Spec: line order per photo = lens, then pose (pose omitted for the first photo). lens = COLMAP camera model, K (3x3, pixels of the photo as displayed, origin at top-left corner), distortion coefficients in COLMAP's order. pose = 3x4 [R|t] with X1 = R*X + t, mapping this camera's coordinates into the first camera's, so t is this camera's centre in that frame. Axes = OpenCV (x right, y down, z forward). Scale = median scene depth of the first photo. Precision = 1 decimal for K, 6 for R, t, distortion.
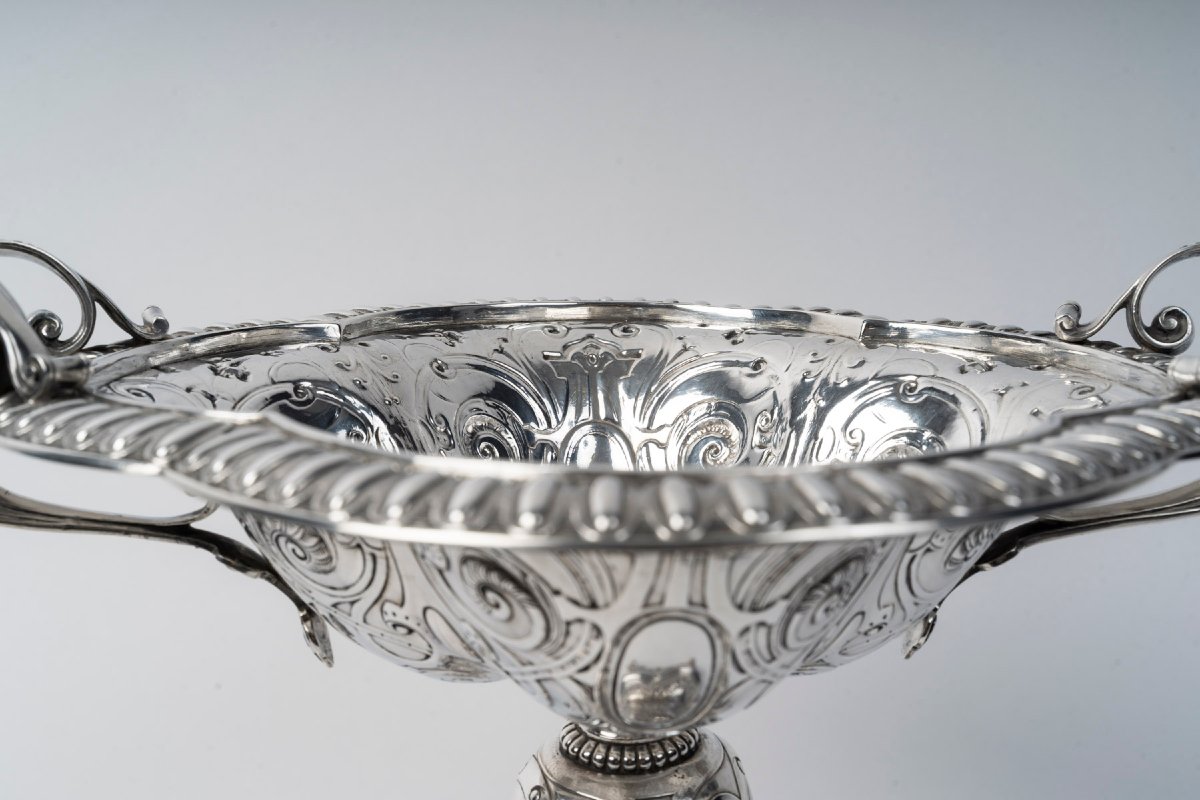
lens RADIAL K [[1553.9, 0, 600.0], [0, 1553.9, 400.0], [0, 0, 1]] dist [-0.020024, -0.018838]
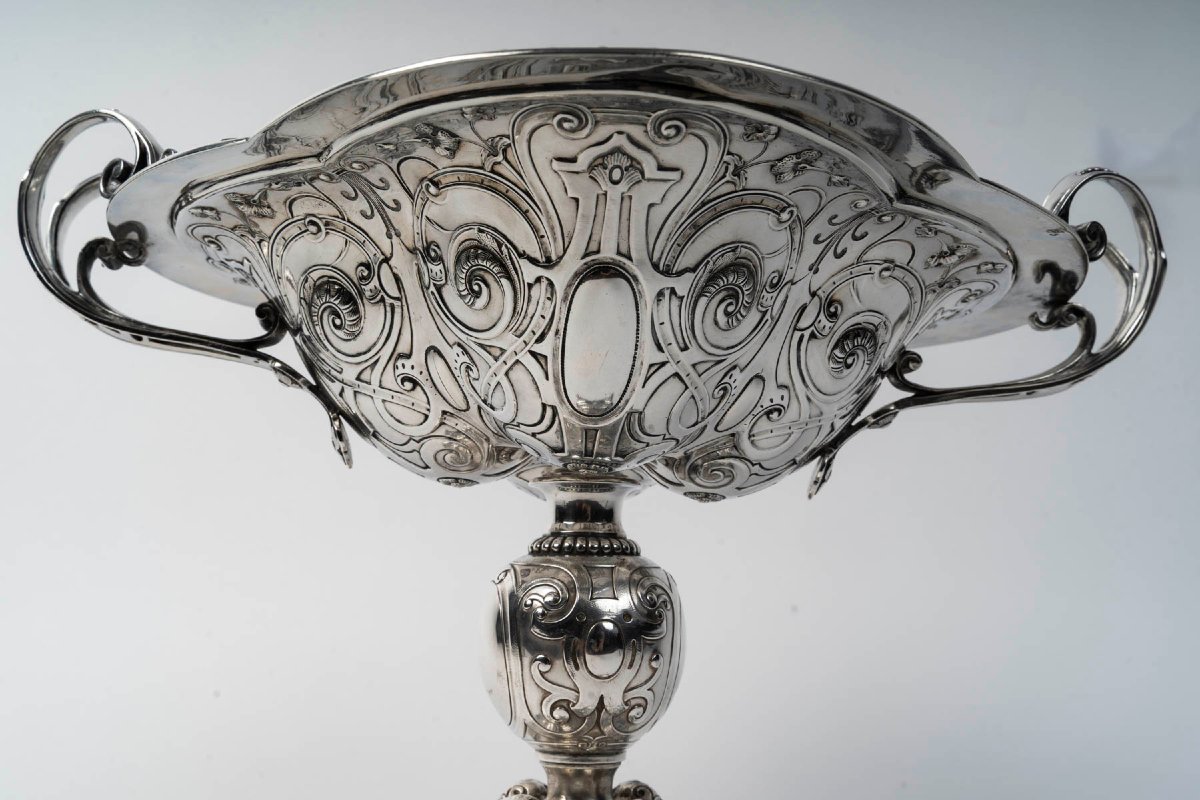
lens RADIAL K [[1356.5, 0, 600.0], [0, 1356.5, 400.0], [0, 0, 1]] dist [0.004455, 0.002920]
pose [[0.998549, 0.038857, -0.037294, 0.069031], [-0.050114, 0.924005, -0.379082, 0.532229], [0.019730, 0.380401, 0.924611, -0.037830]]
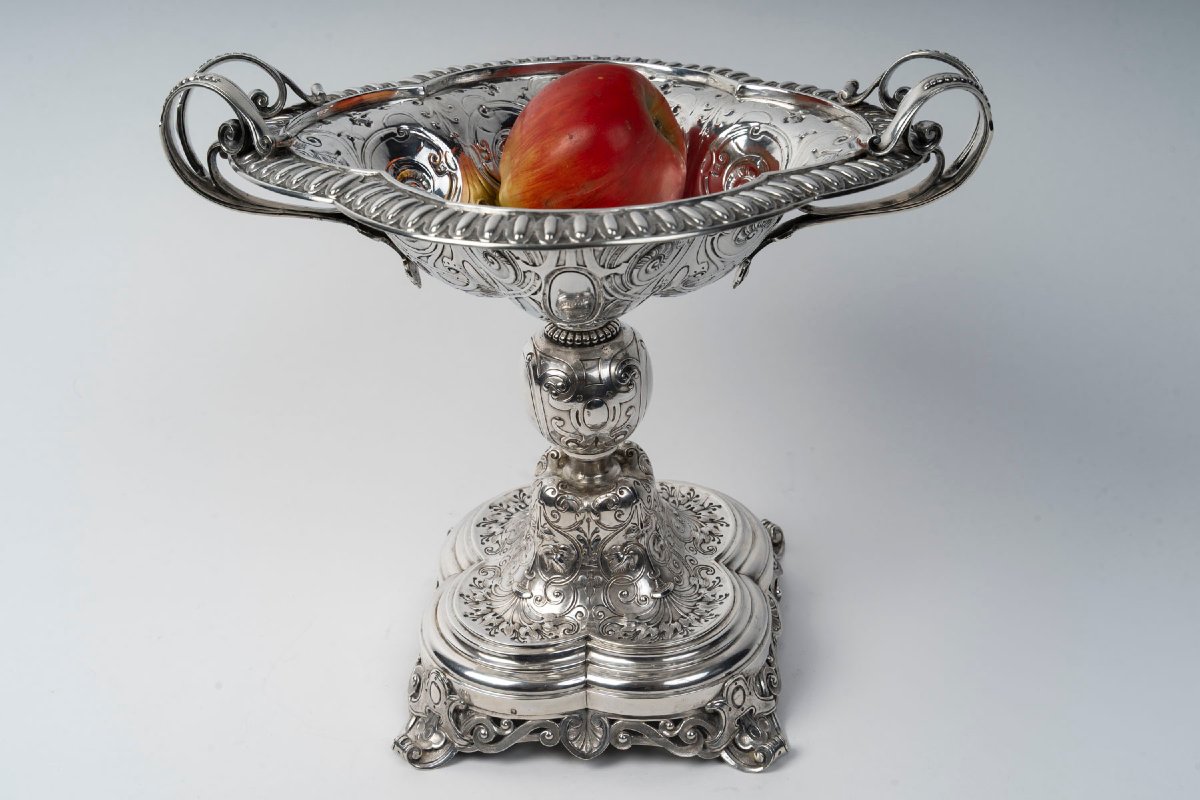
lens RADIAL K [[1674.8, 0, 600.0], [0, 1674.8, 400.0], [0, 0, 1]] dist [-0.009719, 0.017248]
pose [[0.995718, 0.022712, -0.089614, 0.227423], [0.000002, 0.969347, 0.245695, -0.193874], [0.092447, -0.244643, 0.965196, -0.964182]]
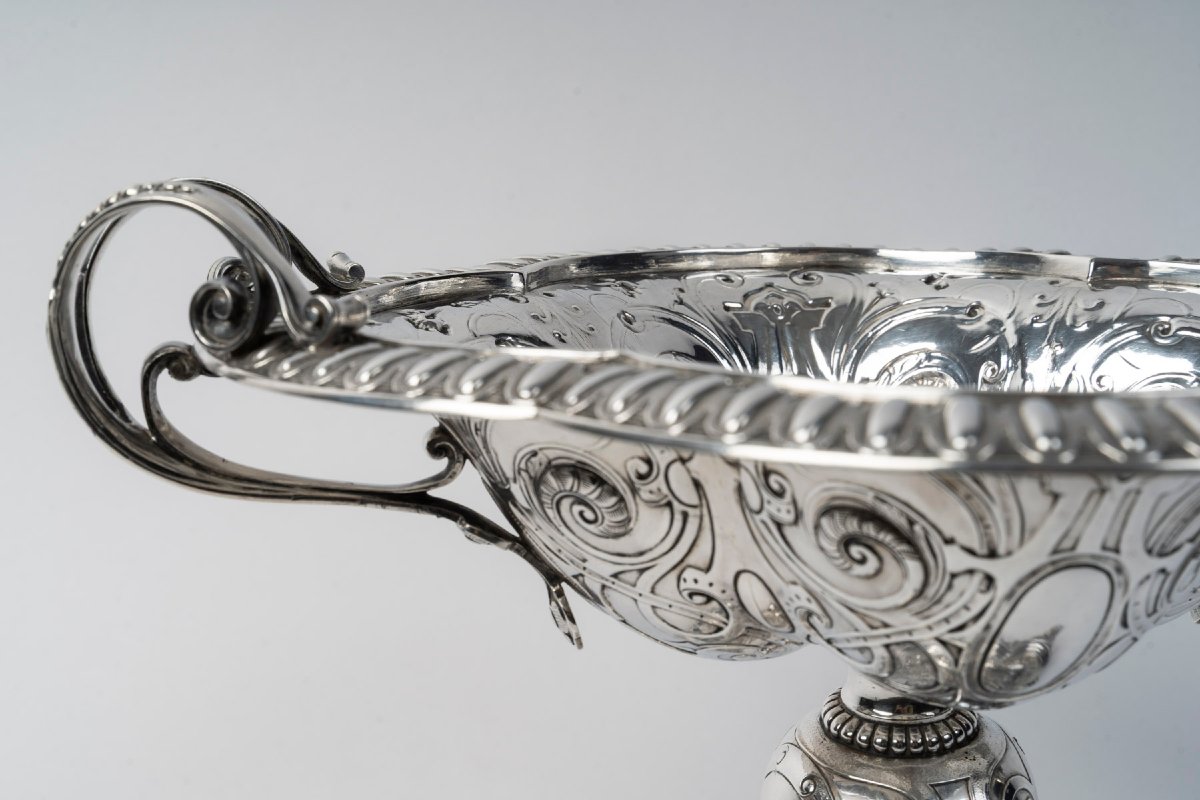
lens RADIAL K [[1754.9, 0, 550.2], [0, 1754.9, 378.2], [0, 0, 1]] dist [-0.010770, 0.010454]
pose [[0.998401, -0.021070, 0.052464, -0.241394], [0.021641, 0.999712, -0.010345, 0.026648], [-0.052231, 0.011464, 0.998569, -0.008170]]
